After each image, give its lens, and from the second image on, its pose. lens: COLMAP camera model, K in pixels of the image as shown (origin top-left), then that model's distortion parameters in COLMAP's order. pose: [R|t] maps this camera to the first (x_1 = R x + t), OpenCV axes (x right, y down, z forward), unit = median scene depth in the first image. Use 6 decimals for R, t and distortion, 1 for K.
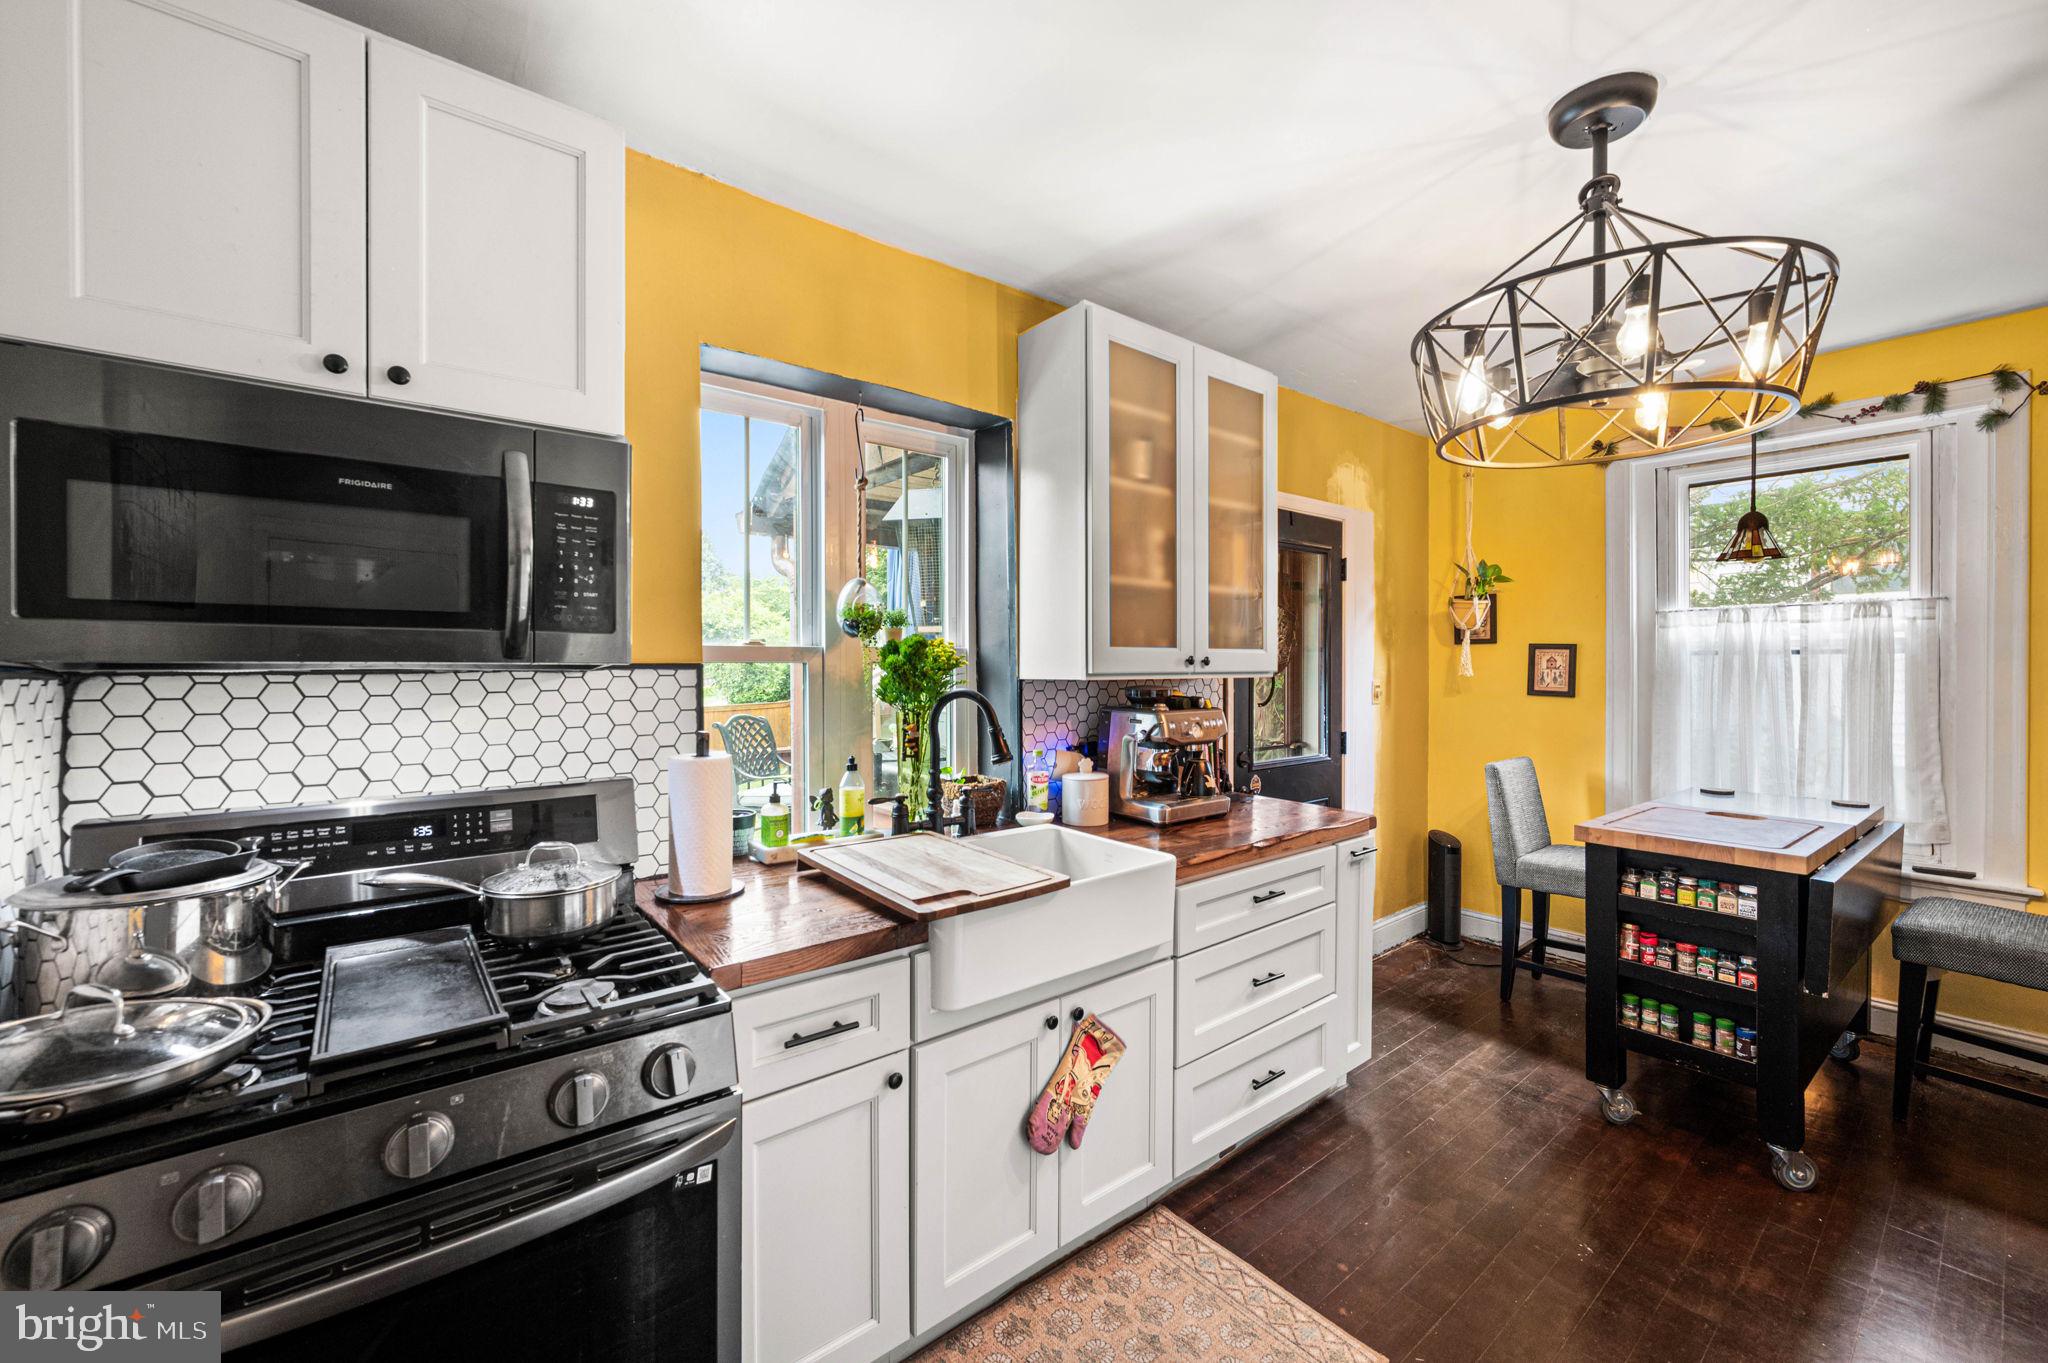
lens RADIAL K [[816.3, 0, 1022.4], [0, 816.3, 667.4], [0, 0, 1]] dist [-0.001271, 0.000256]
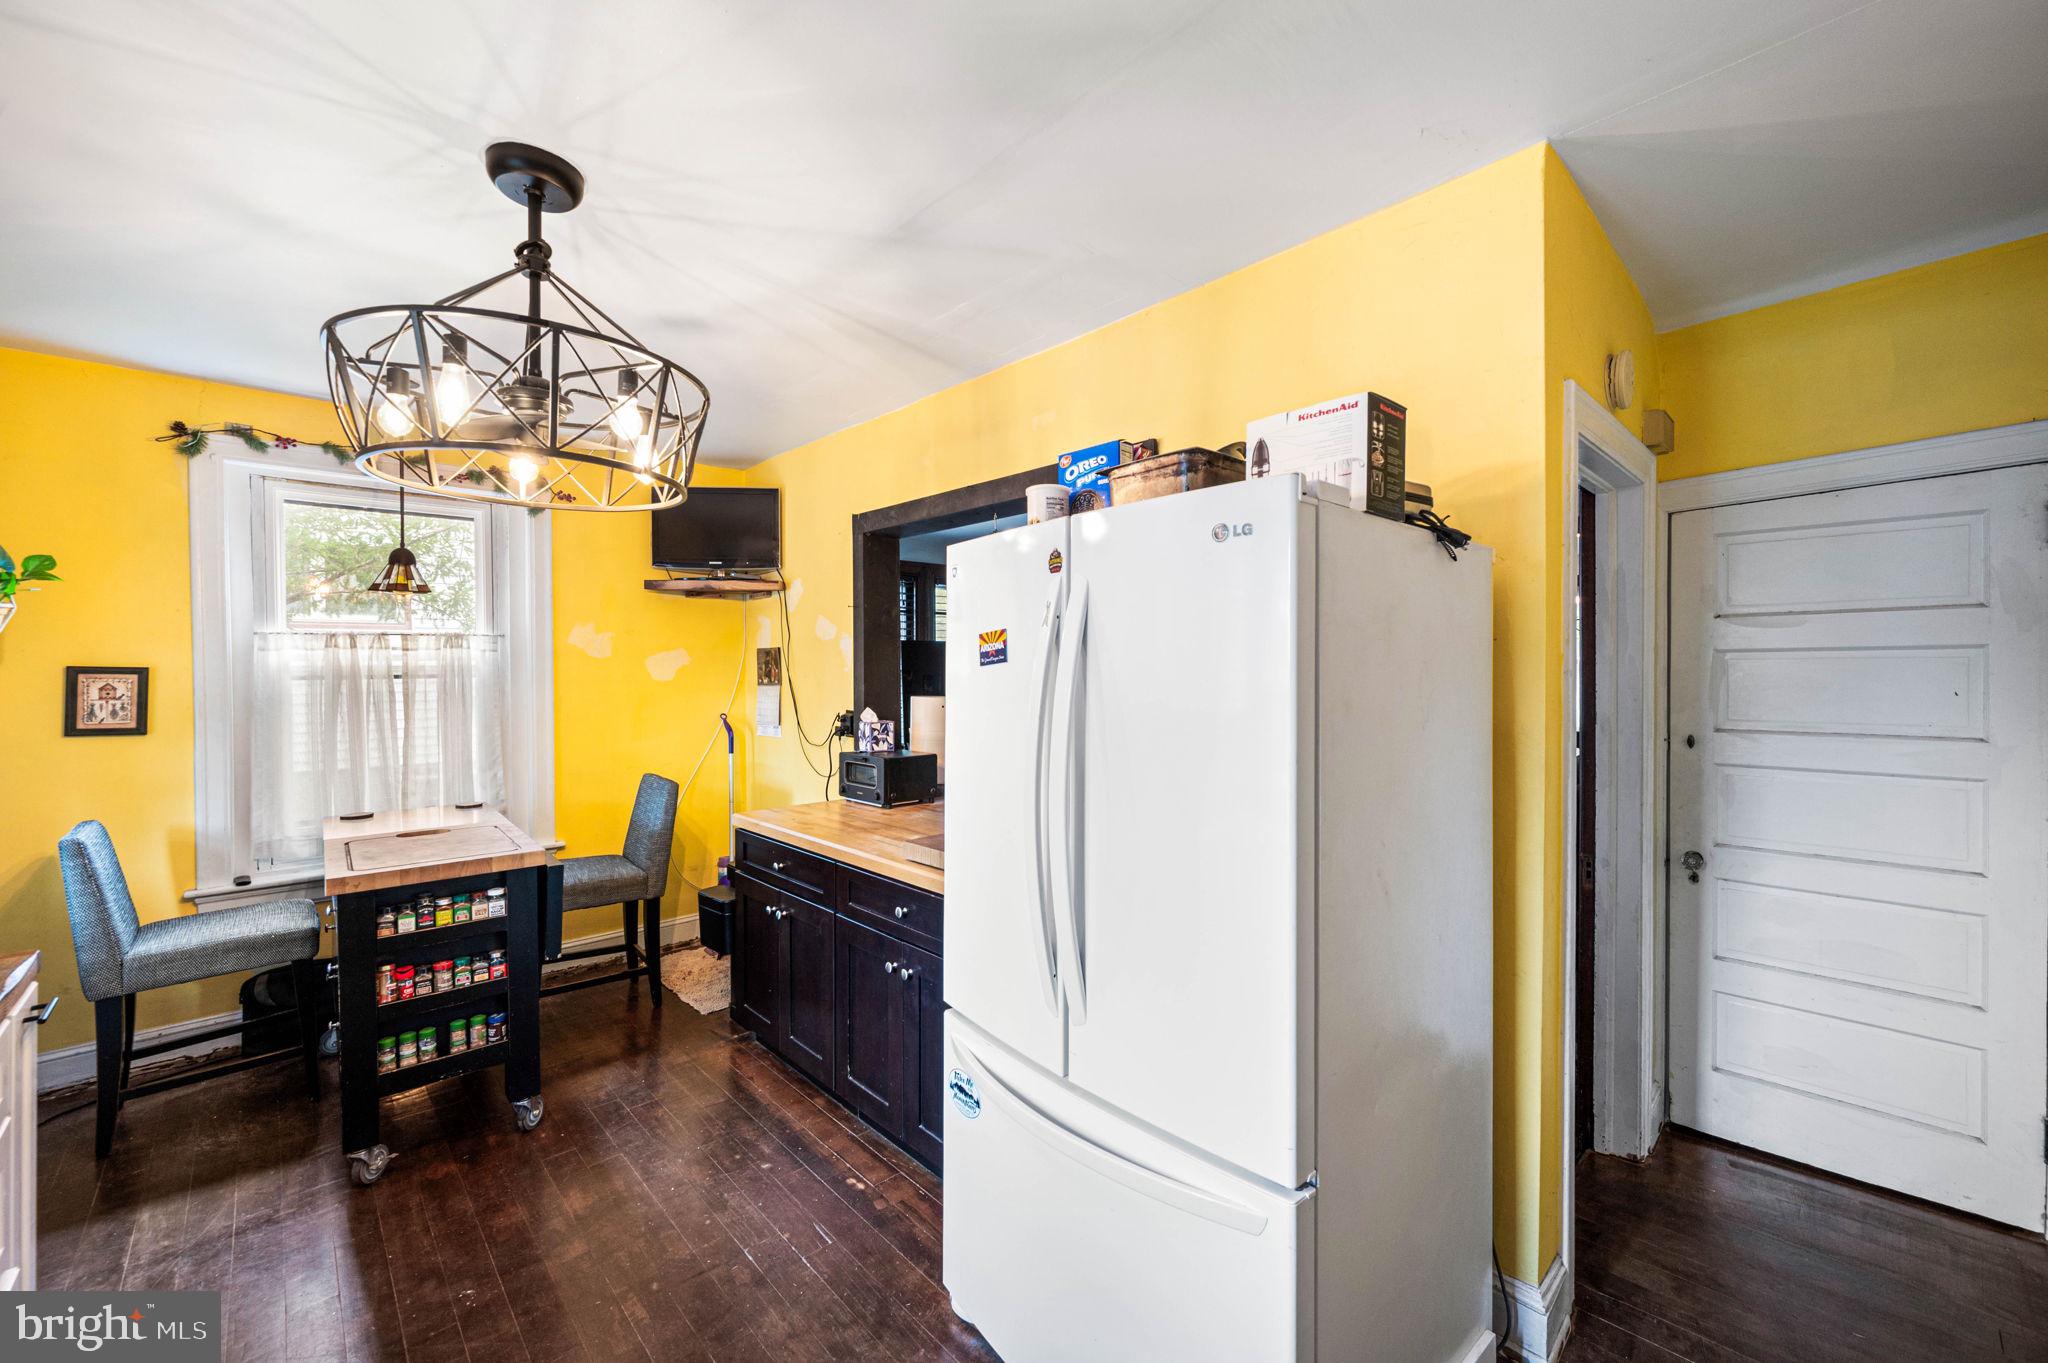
lens RADIAL K [[816.3, 0, 1022.8], [0, 816.3, 675.9], [0, 0, 1]] dist [-0.001271, 0.000256]
pose [[-0.067386, -0.010437, 0.997672, -0.271156], [0.011174, 0.999875, 0.011214, -0.030938], [-0.997664, 0.011904, -0.067261, 0.316902]]
